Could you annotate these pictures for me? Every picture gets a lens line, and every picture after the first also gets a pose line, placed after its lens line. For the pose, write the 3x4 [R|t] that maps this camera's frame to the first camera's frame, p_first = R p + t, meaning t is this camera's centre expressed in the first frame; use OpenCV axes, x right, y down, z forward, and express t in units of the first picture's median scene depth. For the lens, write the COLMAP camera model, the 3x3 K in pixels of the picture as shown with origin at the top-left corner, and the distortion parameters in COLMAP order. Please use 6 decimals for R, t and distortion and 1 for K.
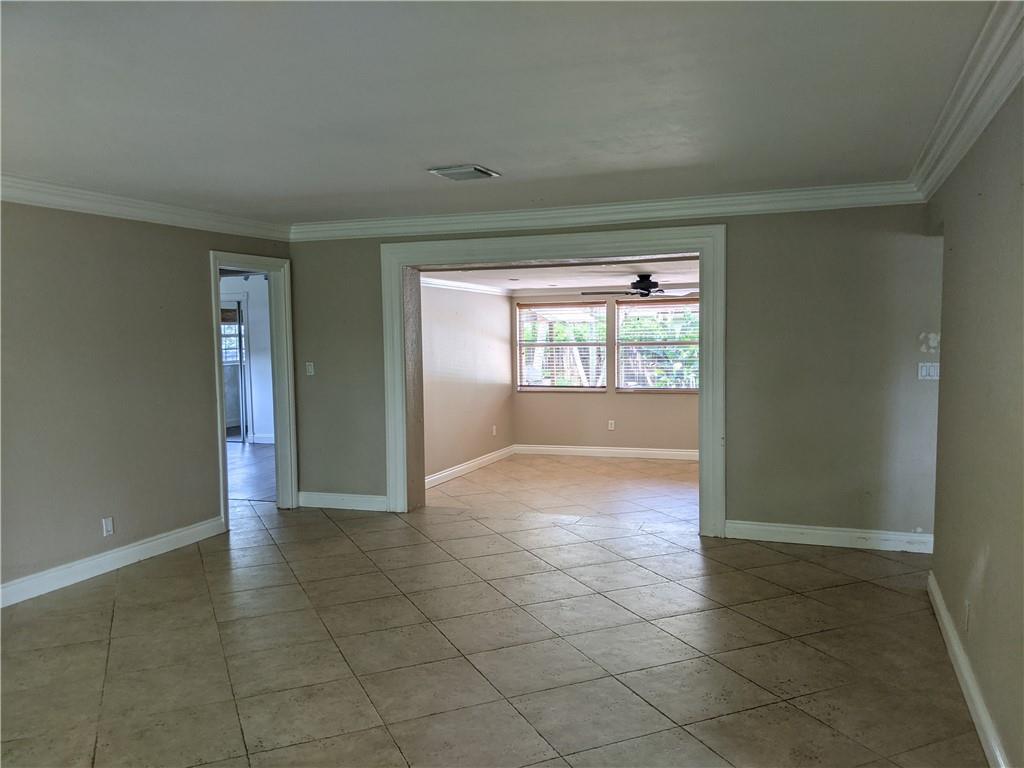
lens RADIAL K [[826.0, 0, 508.6], [0, 826.0, 396.7], [0, 0, 1]] dist [0.059929, -0.102118]
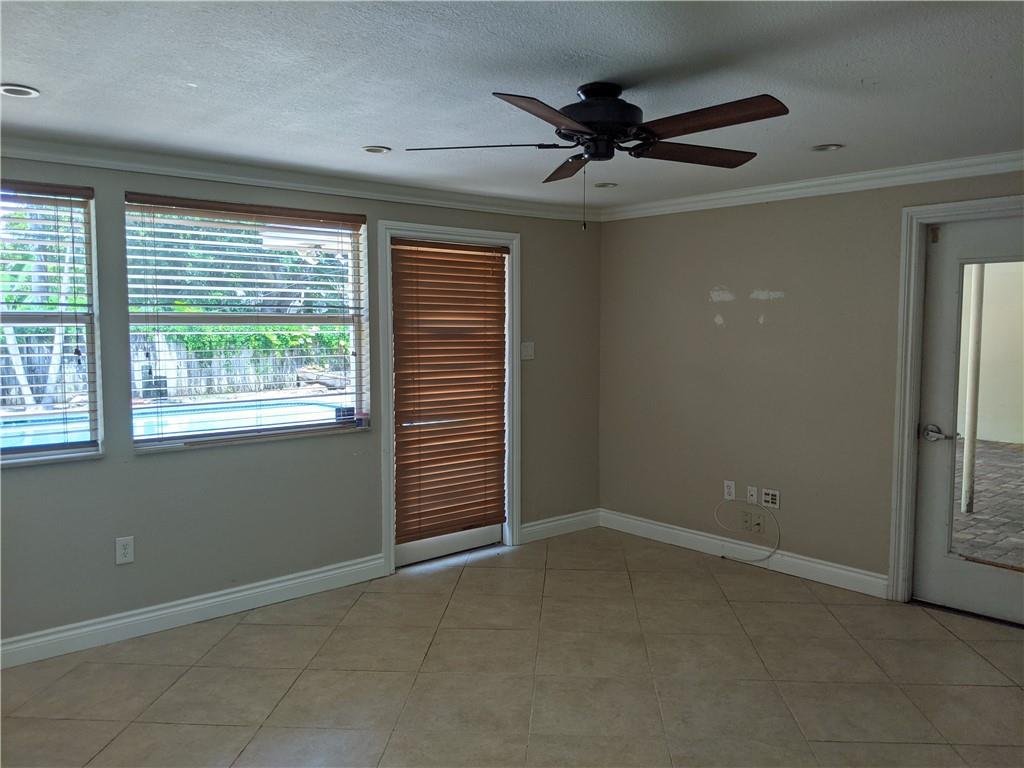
lens RADIAL K [[826.0, 0, 508.6], [0, 826.0, 396.7], [0, 0, 1]] dist [0.059929, -0.102118]
pose [[0.472751, -0.064561, 0.878828, -0.106123], [0.061864, 0.997283, 0.039984, -0.034597], [-0.879022, 0.035465, 0.475460, 0.686134]]
